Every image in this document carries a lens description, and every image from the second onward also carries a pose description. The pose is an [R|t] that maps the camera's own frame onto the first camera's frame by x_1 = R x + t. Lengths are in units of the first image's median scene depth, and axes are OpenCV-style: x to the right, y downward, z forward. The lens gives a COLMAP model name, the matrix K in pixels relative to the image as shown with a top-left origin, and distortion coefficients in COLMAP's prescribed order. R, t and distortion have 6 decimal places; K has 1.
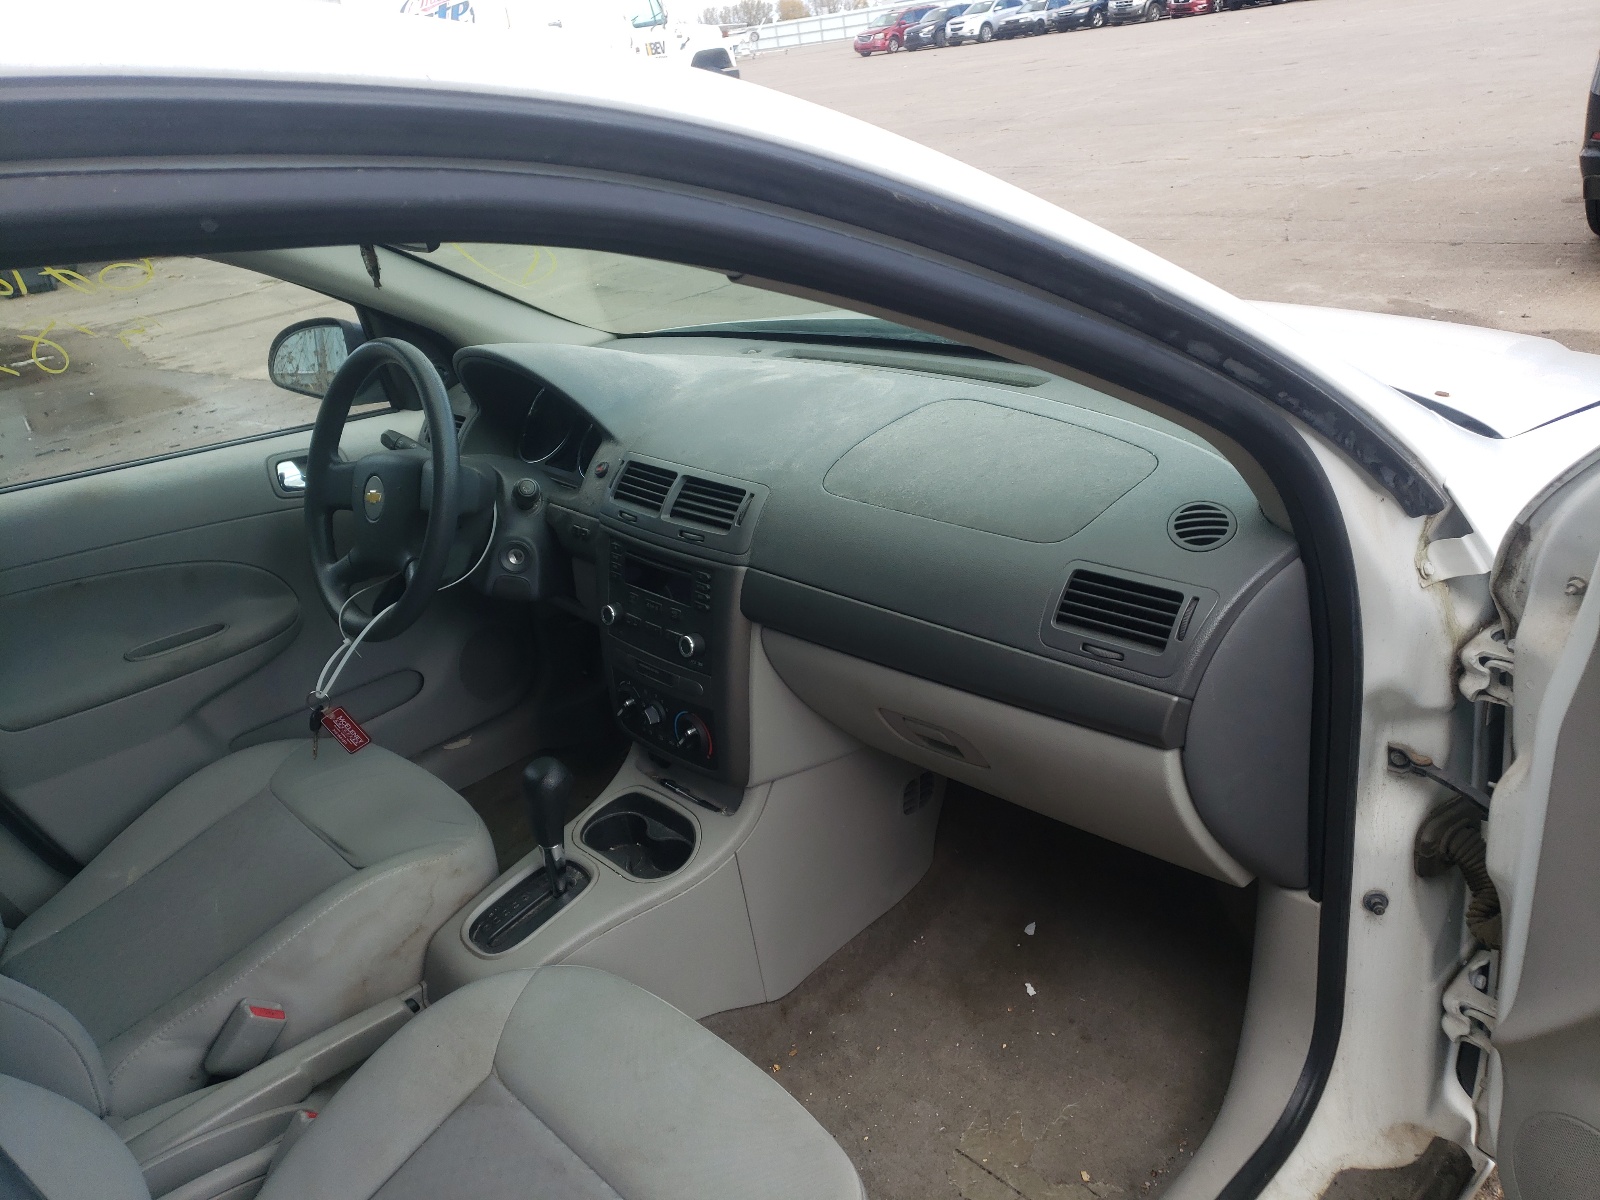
lens RADIAL K [[1219.0, 0, 800.0], [0, 1219.0, 600.0], [0, 0, 1]] dist [0.048585, -0.002778]
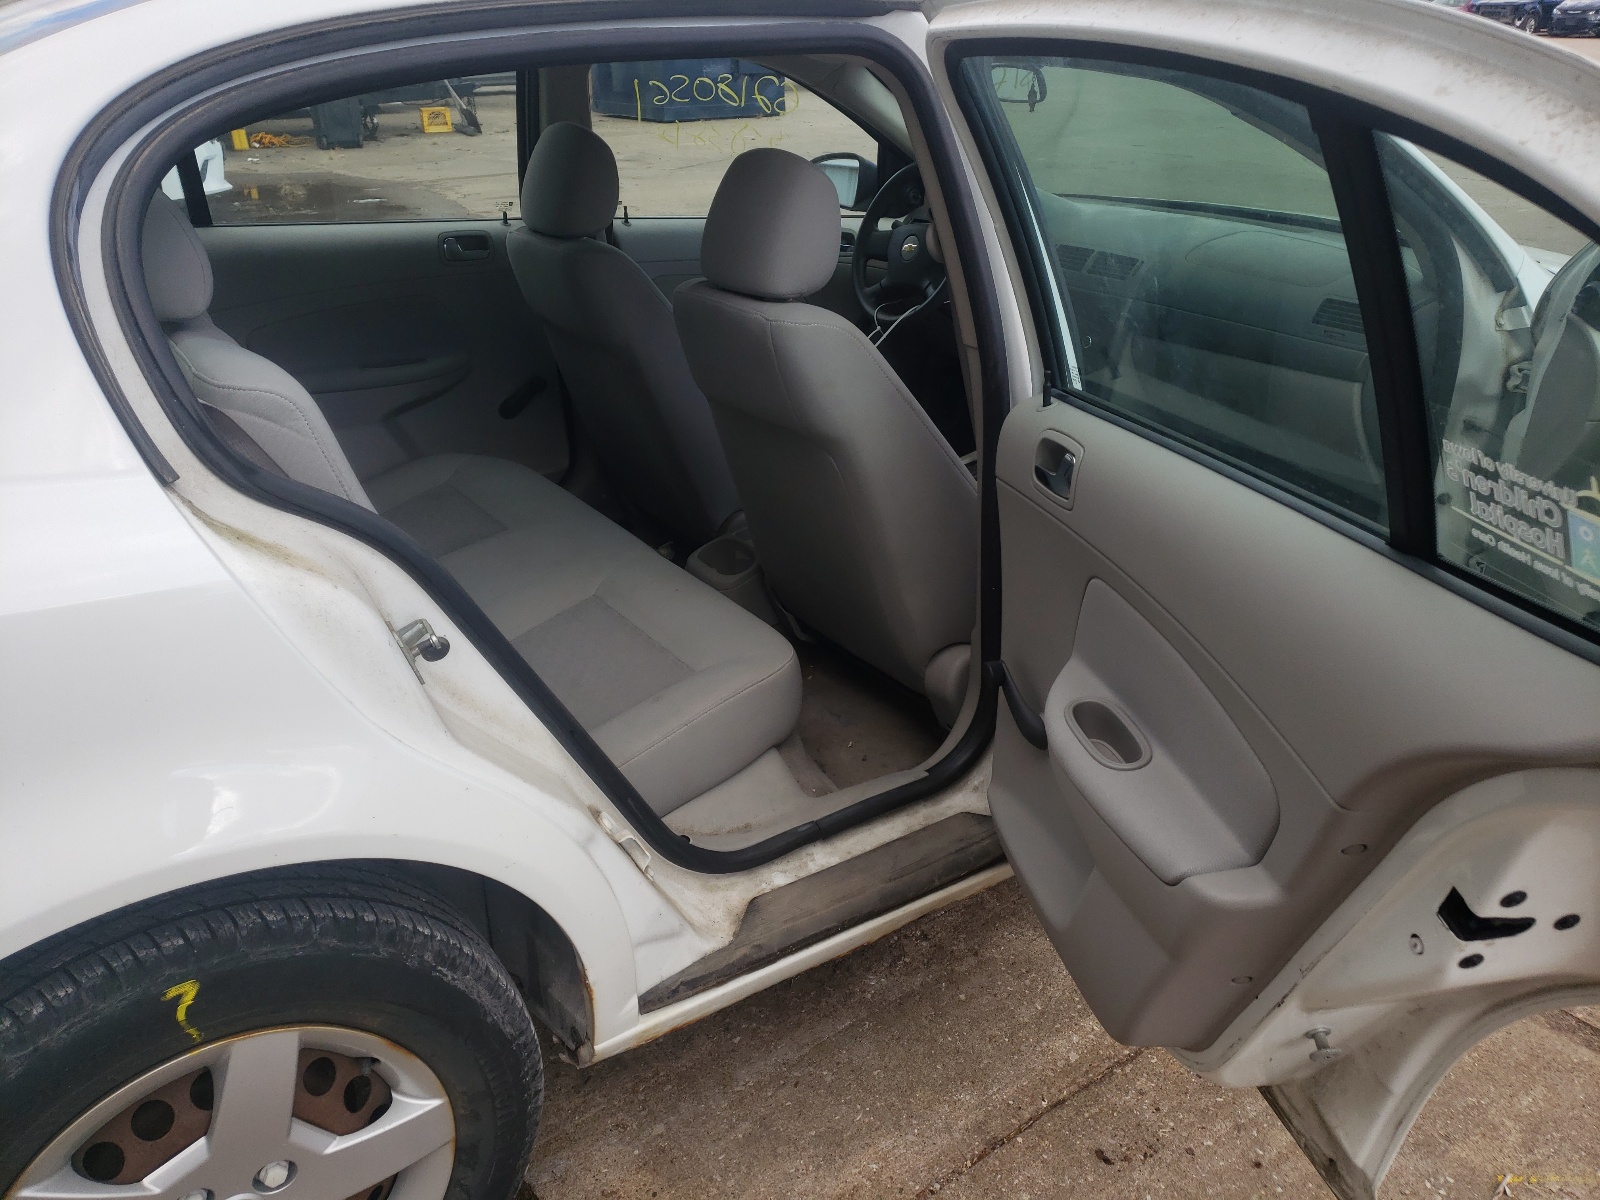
lens RADIAL K [[1219.0, 0, 800.0], [0, 1219.0, 600.0], [0, 0, 1]] dist [0.048585, -0.002778]
pose [[0.984240, 0.158794, -0.077821, -0.391617], [-0.155973, 0.986905, 0.041119, 0.516101], [0.083331, -0.028333, 0.996119, -1.130889]]
